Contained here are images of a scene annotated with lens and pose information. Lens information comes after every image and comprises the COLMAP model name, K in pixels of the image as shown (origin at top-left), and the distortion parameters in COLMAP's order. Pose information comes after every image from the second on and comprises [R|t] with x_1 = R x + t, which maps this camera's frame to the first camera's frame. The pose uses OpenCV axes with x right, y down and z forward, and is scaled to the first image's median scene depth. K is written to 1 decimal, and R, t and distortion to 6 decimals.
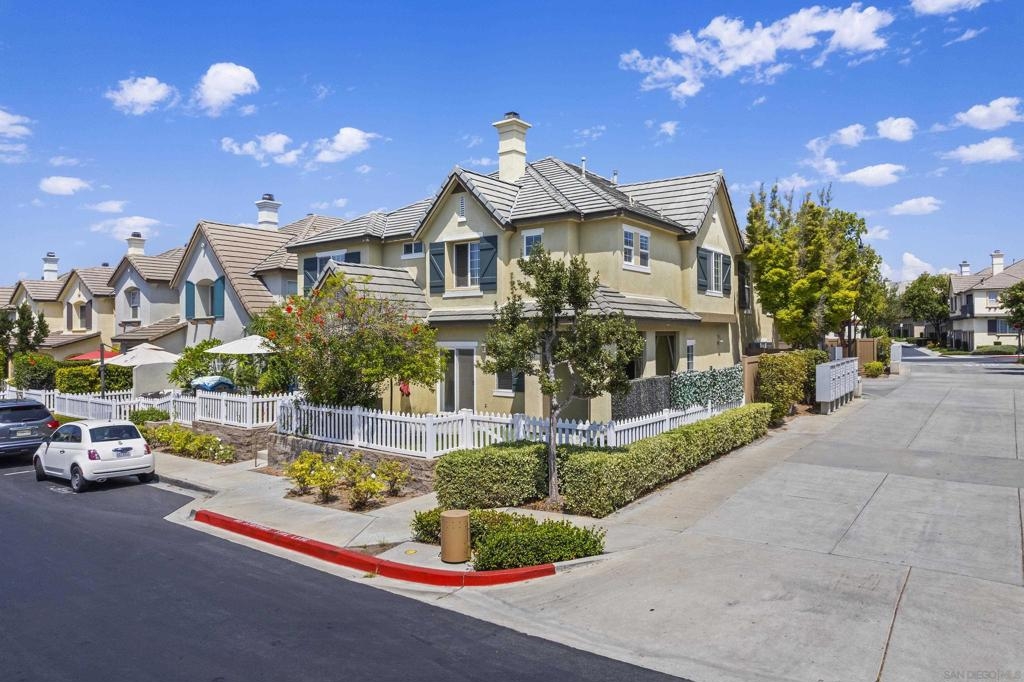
lens RADIAL K [[653.8, 0, 512.0], [0, 653.8, 341.0], [0, 0, 1]] dist [-0.007950, -0.001341]
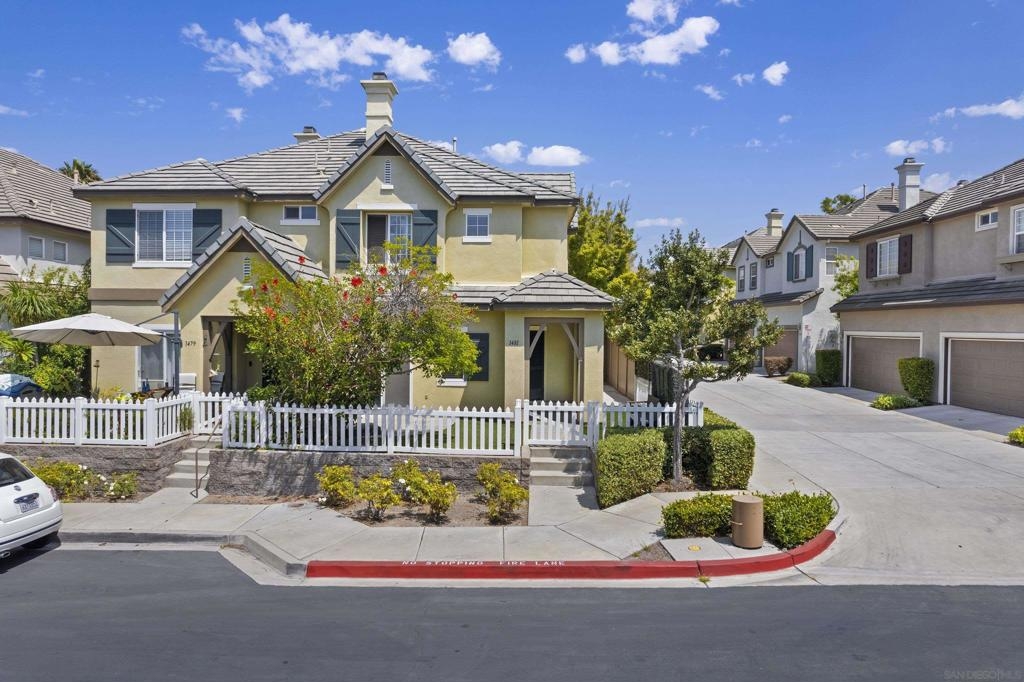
lens RADIAL K [[637.5, 0, 510.1], [0, 637.5, 353.9], [0, 0, 1]] dist [-0.085471, 0.090481]
pose [[0.807663, -0.010506, 0.589551, -0.526192], [-0.010770, 0.999412, 0.032565, 0.009351], [-0.589546, -0.032651, 0.807074, 0.252474]]
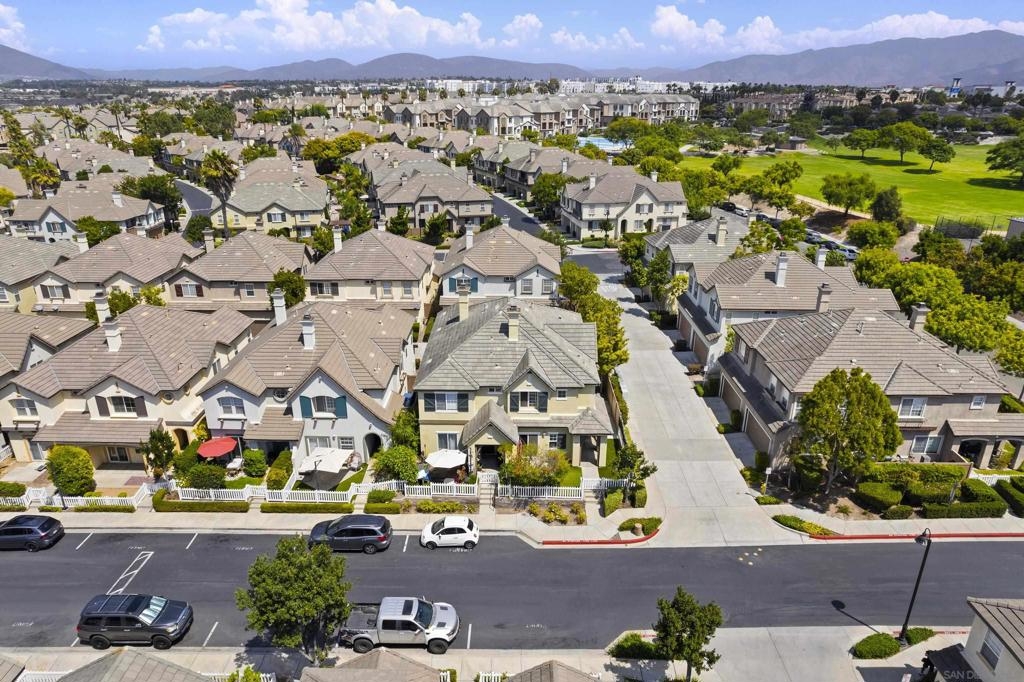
lens RADIAL K [[653.8, 0, 512.0], [0, 653.8, 341.0], [0, 0, 1]] dist [-0.007950, -0.001341]
pose [[0.792961, -0.218586, 0.568711, -1.691207], [-0.011984, 0.927652, 0.373255, -1.428866], [-0.609154, -0.302792, 0.732972, -0.756991]]
